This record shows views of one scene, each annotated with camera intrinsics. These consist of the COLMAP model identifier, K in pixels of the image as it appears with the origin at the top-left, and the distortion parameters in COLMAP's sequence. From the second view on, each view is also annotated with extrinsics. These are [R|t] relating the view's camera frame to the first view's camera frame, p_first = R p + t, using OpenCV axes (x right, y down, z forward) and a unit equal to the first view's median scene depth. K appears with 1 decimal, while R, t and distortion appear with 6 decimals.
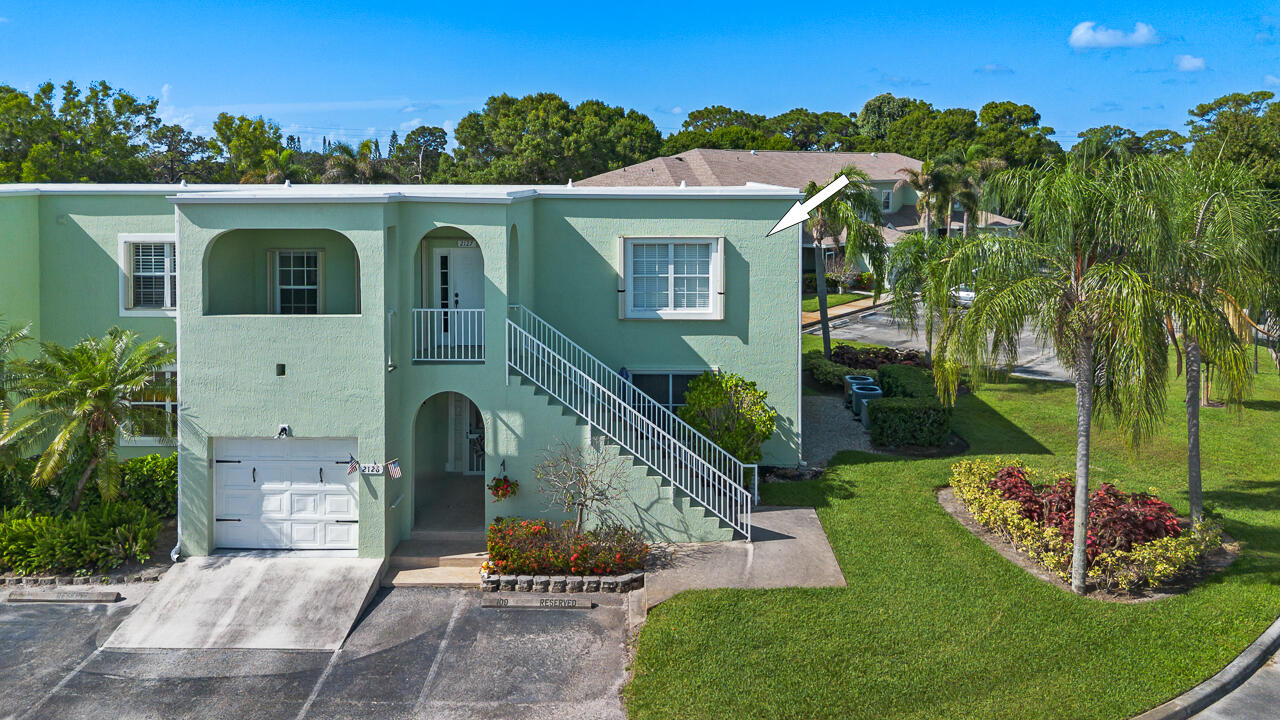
lens RADIAL K [[943.6, 0, 639.5], [0, 943.6, 282.6], [0, 0, 1]] dist [0.069231, -0.082713]
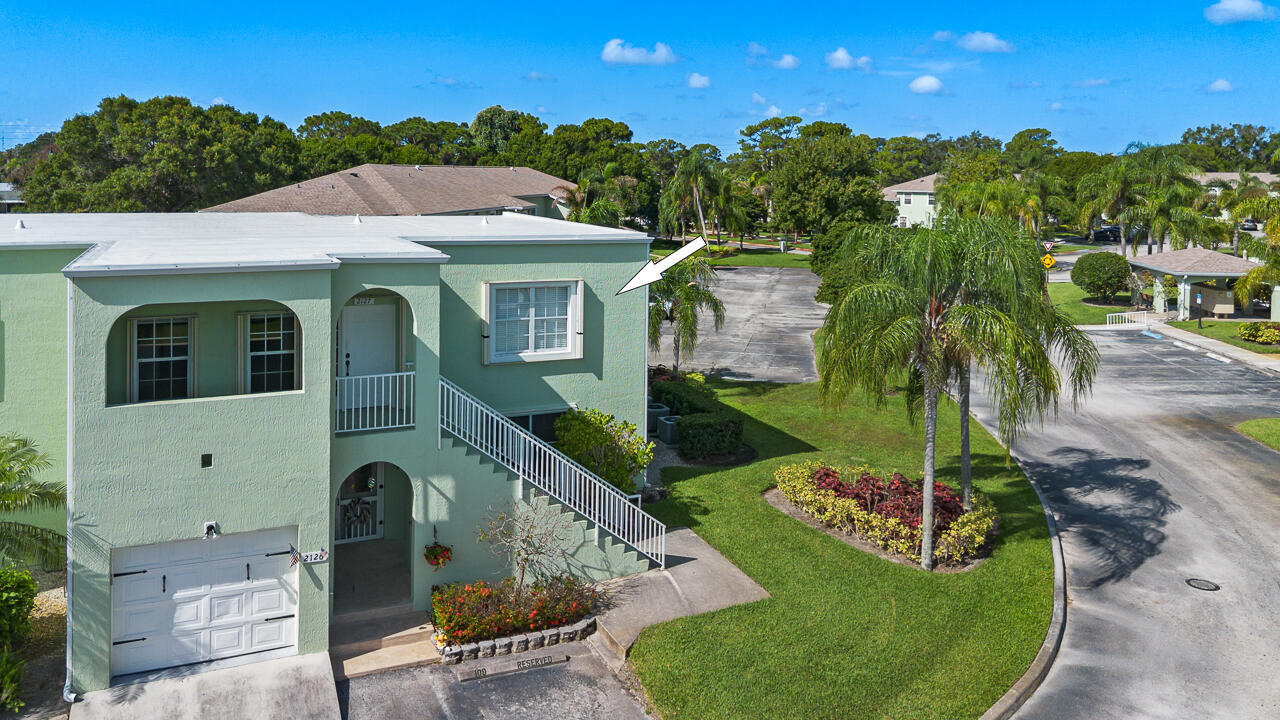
lens RADIAL K [[941.3, 0, 600.0], [0, 941.3, 282.4], [0, 0, 1]] dist [0.057936, -0.061667]
pose [[0.915431, -0.036574, 0.400809, -0.370859], [0.036134, 0.999309, 0.008658, -0.064183], [-0.400849, 0.006557, 0.916121, 0.044754]]
